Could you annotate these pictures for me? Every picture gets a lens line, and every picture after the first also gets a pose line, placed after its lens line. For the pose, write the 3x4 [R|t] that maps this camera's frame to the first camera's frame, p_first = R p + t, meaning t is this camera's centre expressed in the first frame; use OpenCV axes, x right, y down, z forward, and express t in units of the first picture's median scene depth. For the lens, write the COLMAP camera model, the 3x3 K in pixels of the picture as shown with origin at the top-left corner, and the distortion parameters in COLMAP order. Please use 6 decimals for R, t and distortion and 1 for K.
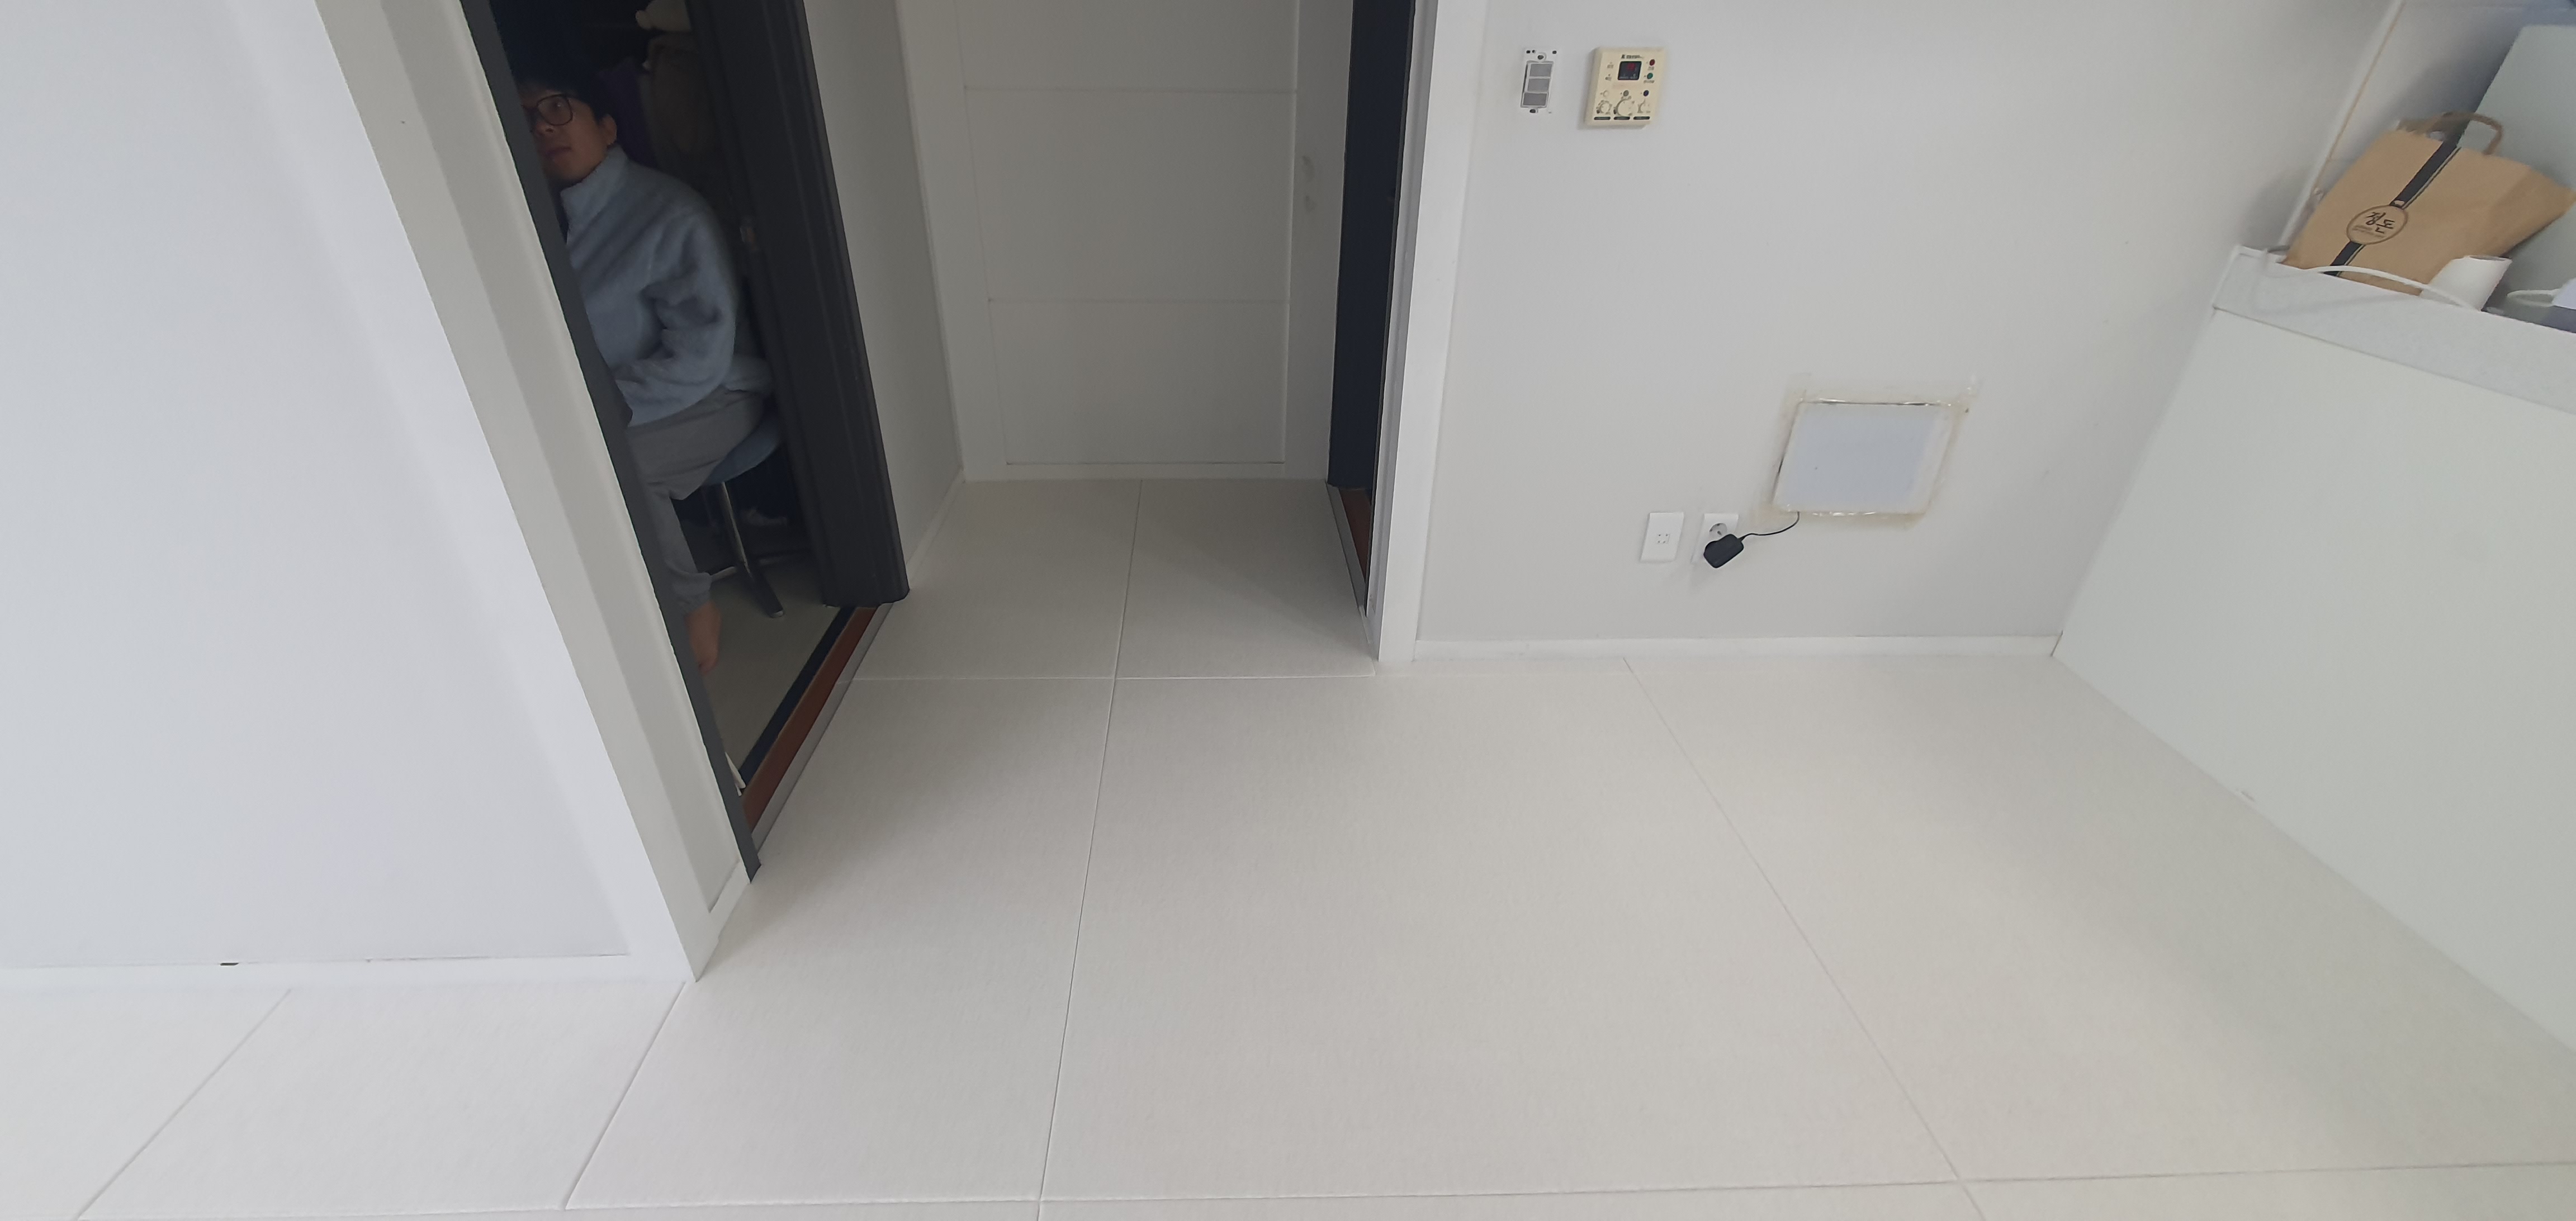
lens RADIAL K [[976.9, 0, 1239.7], [0, 976.9, 620.9], [0, 0, 1]] dist [-0.034427, 0.006014]
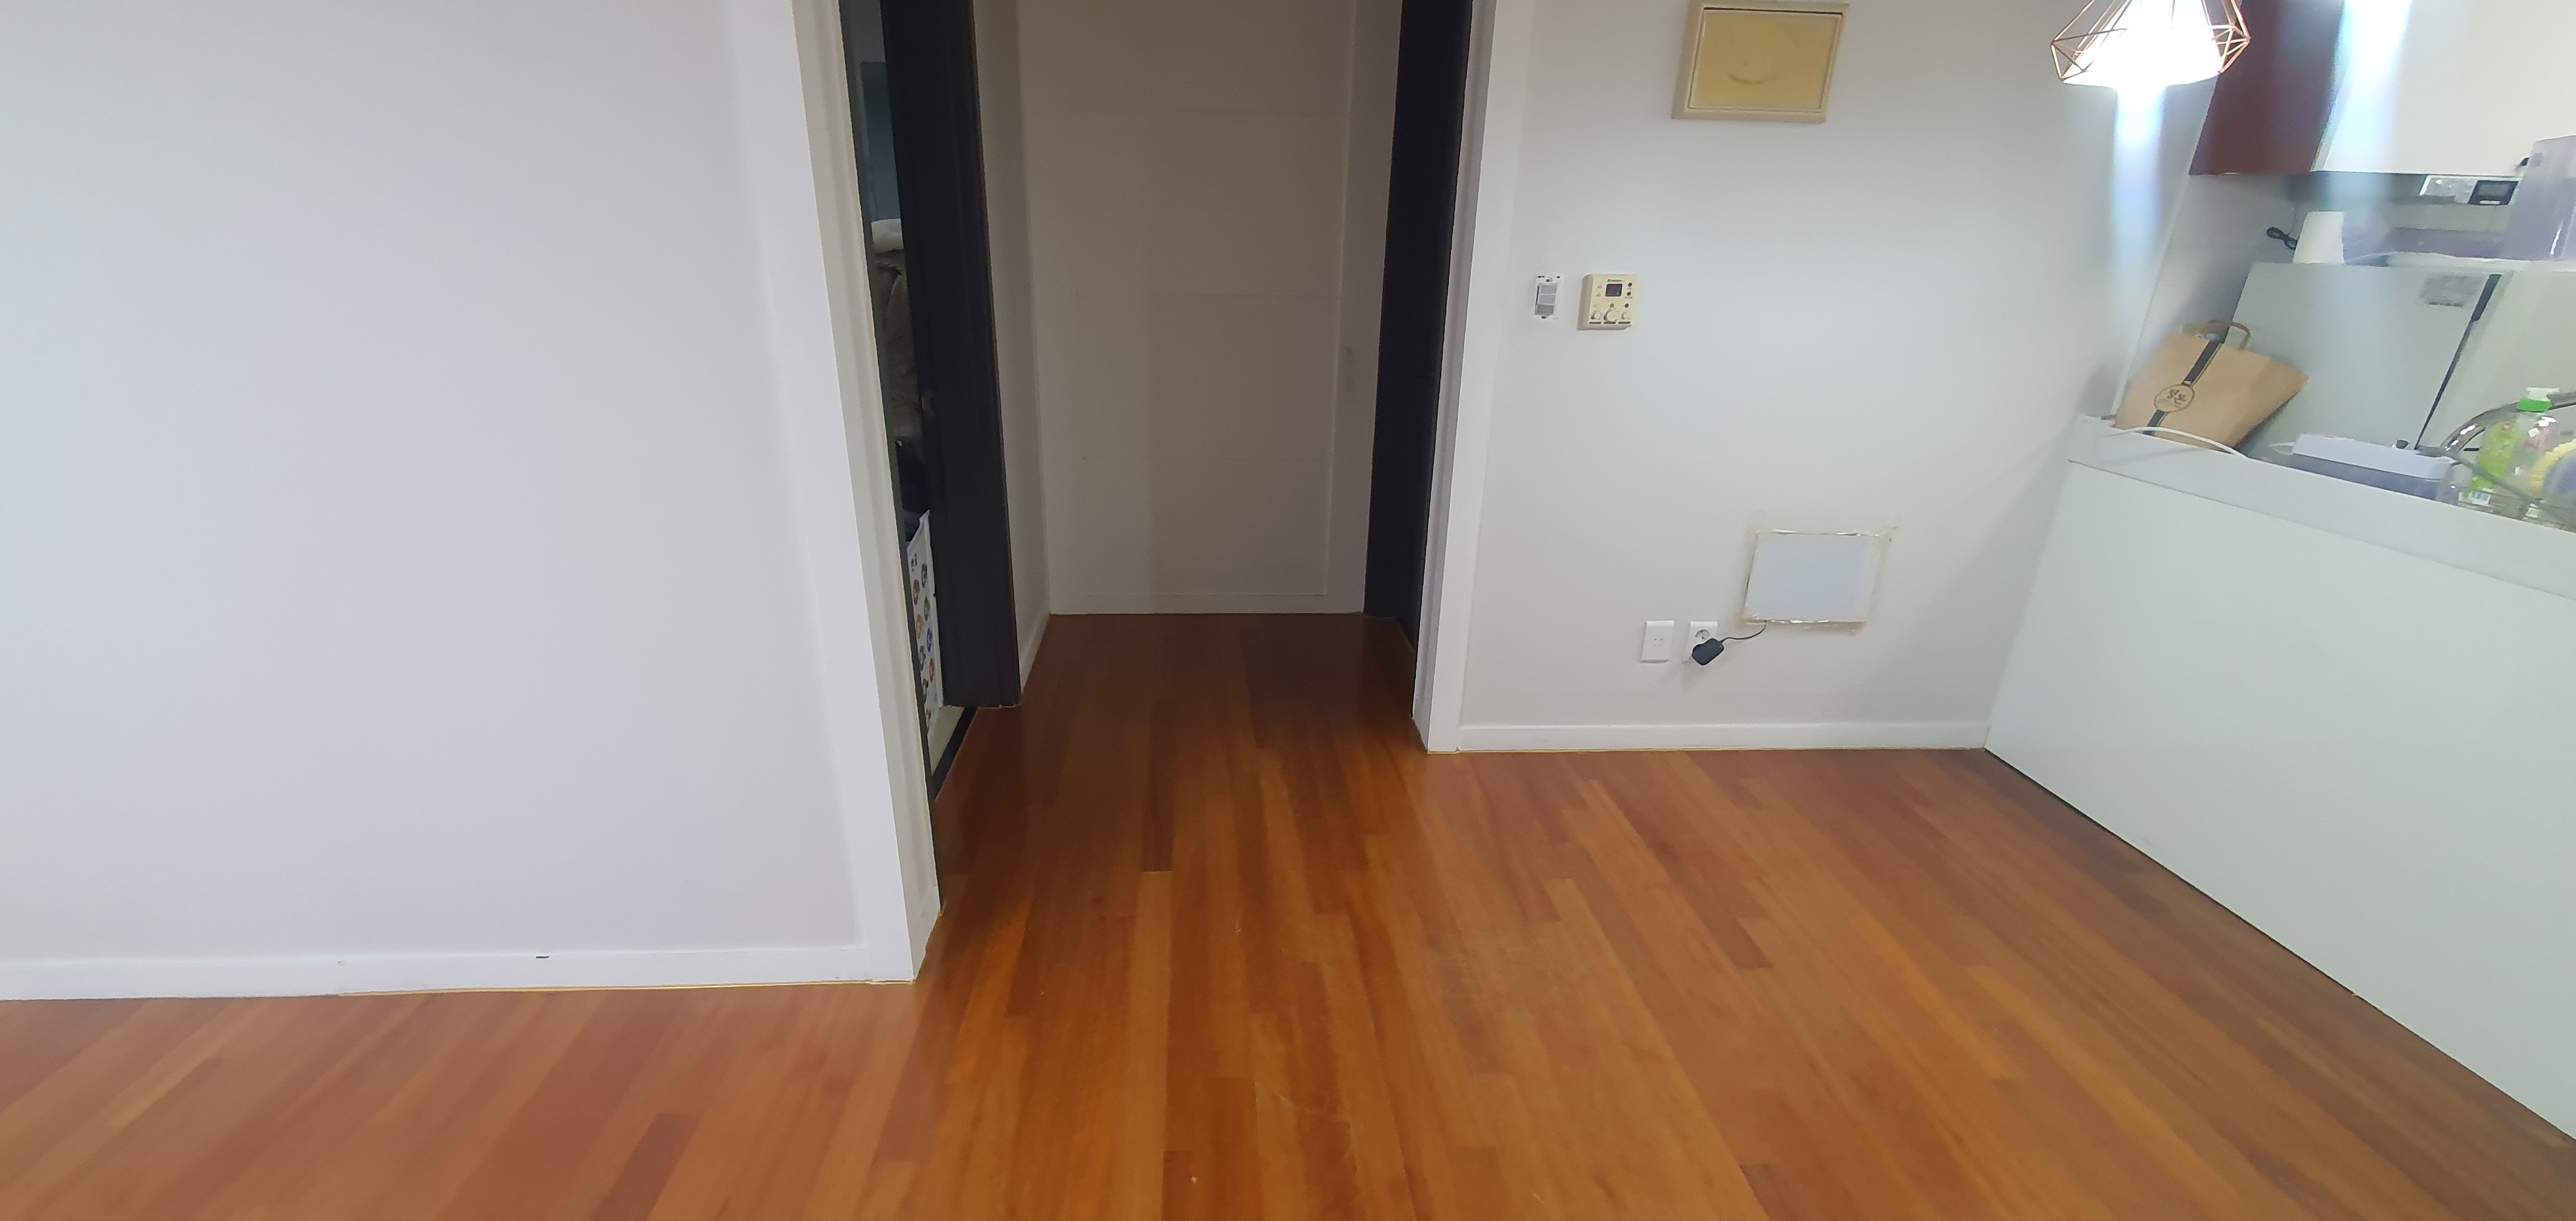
lens RADIAL K [[976.9, 0, 1239.7], [0, 976.9, 620.9], [0, 0, 1]] dist [-0.034427, 0.006014]
pose [[0.999785, 0.001431, 0.020663, -0.142293], [0.002105, 0.985424, -0.170104, 0.114471], [-0.020605, 0.170111, 0.985209, -0.244455]]
